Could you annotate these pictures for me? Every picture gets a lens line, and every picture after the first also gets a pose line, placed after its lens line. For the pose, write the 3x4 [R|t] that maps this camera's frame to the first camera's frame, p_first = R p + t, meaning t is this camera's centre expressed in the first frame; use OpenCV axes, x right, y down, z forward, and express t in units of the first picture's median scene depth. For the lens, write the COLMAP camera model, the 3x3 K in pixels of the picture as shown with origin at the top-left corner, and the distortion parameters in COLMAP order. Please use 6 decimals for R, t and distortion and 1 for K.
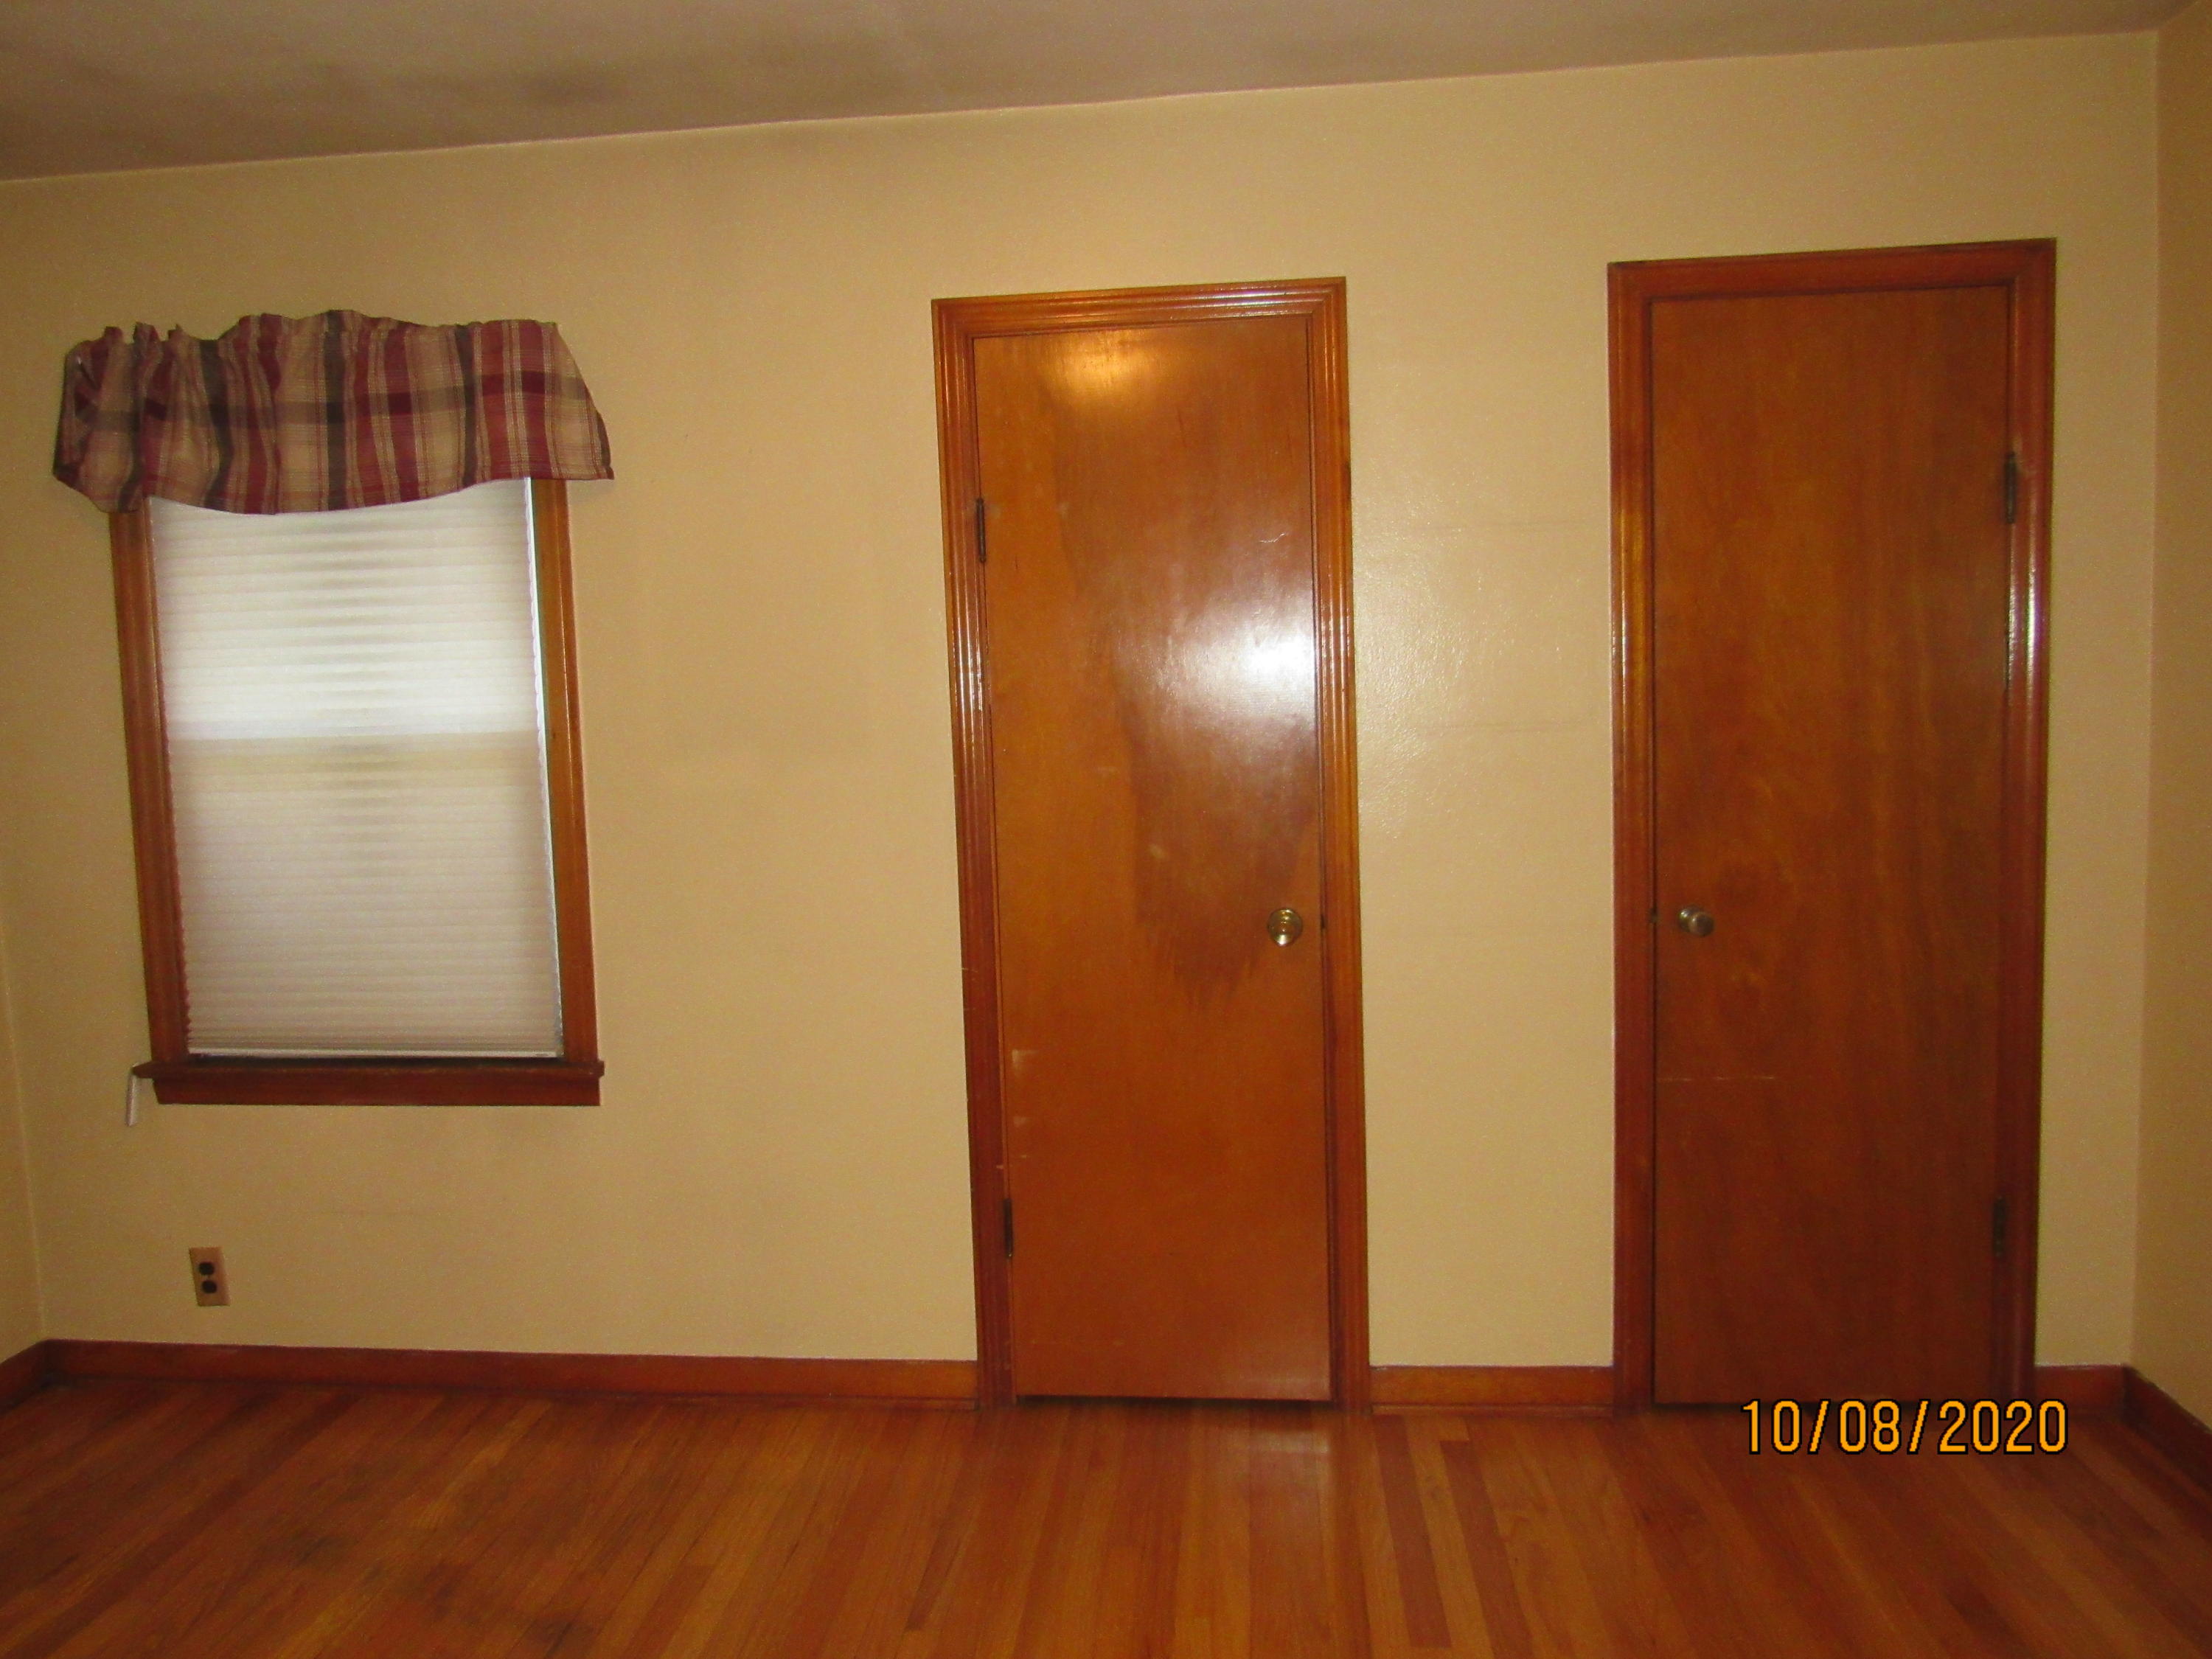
lens RADIAL K [[1583.2, 0, 1107.8], [0, 1583.2, 826.0], [0, 0, 1]] dist [-0.010363, -0.003242]
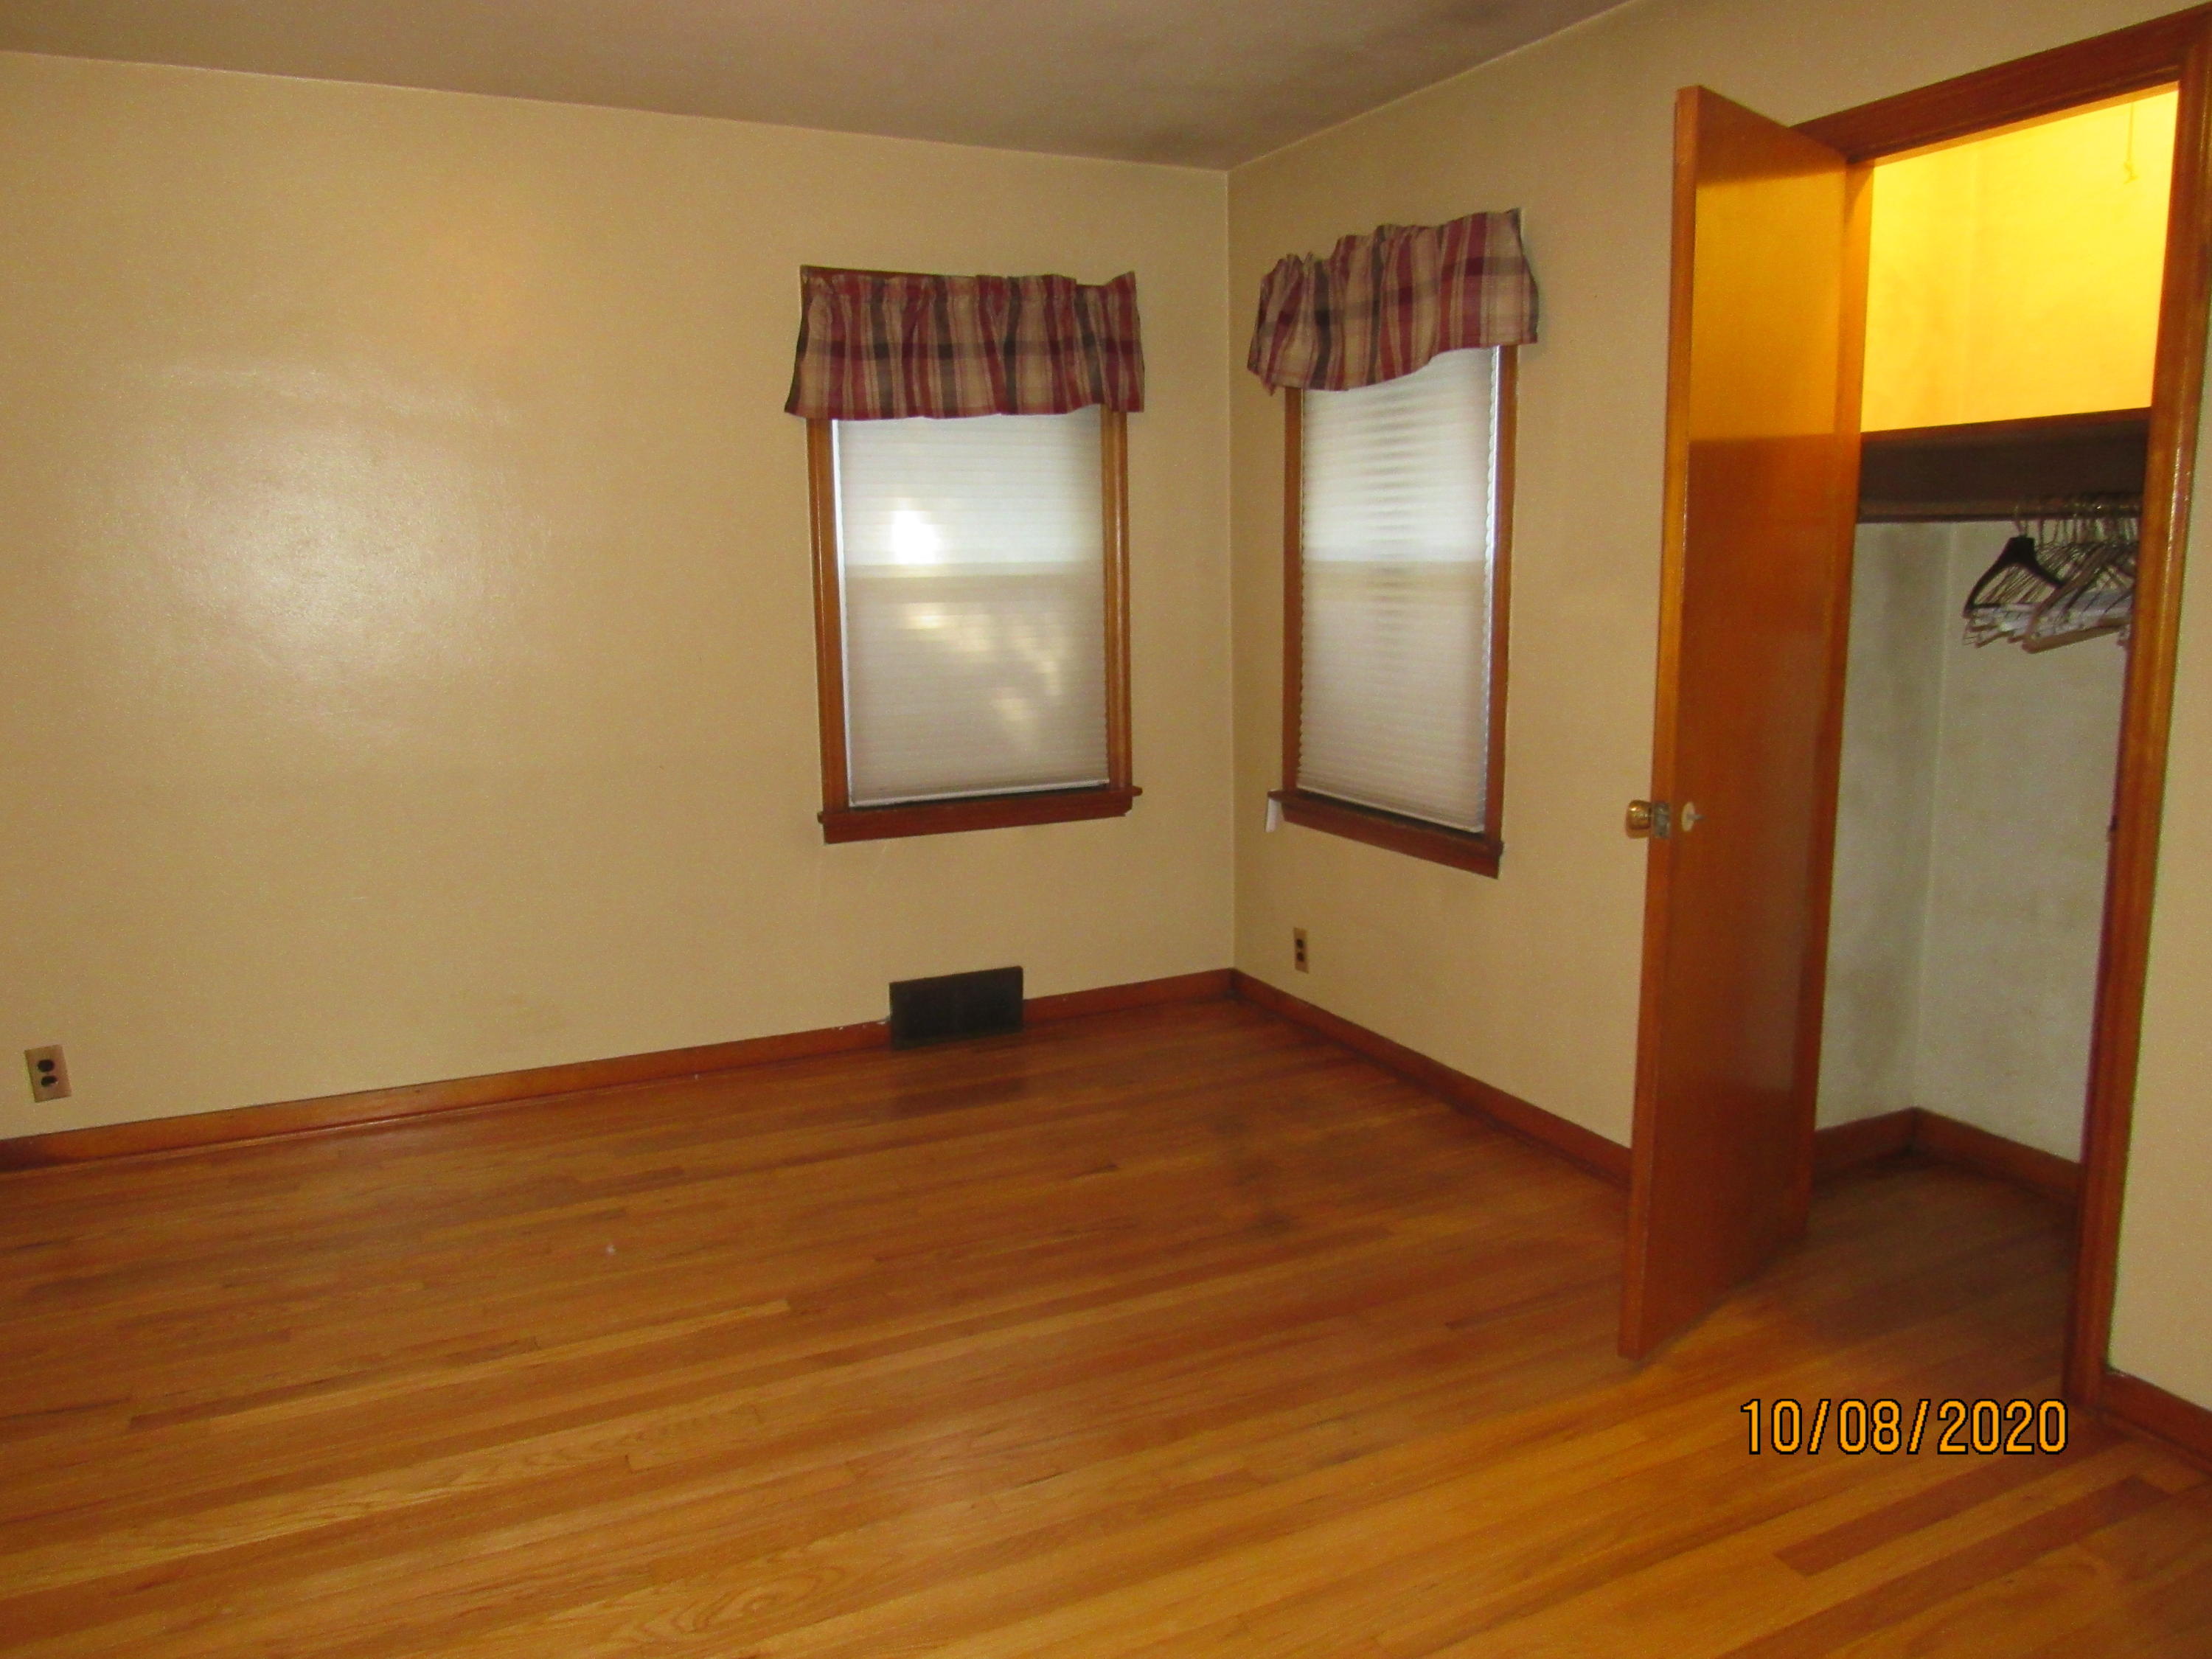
lens RADIAL K [[1583.2, 0, 1110.1], [0, 1583.2, 825.0], [0, 0, 1]] dist [-0.010363, -0.003242]
pose [[0.531131, 0.168777, -0.830310, 0.518147], [-0.083365, 0.985614, 0.147019, -0.015766], [0.843179, -0.008867, 0.537560, 0.112100]]
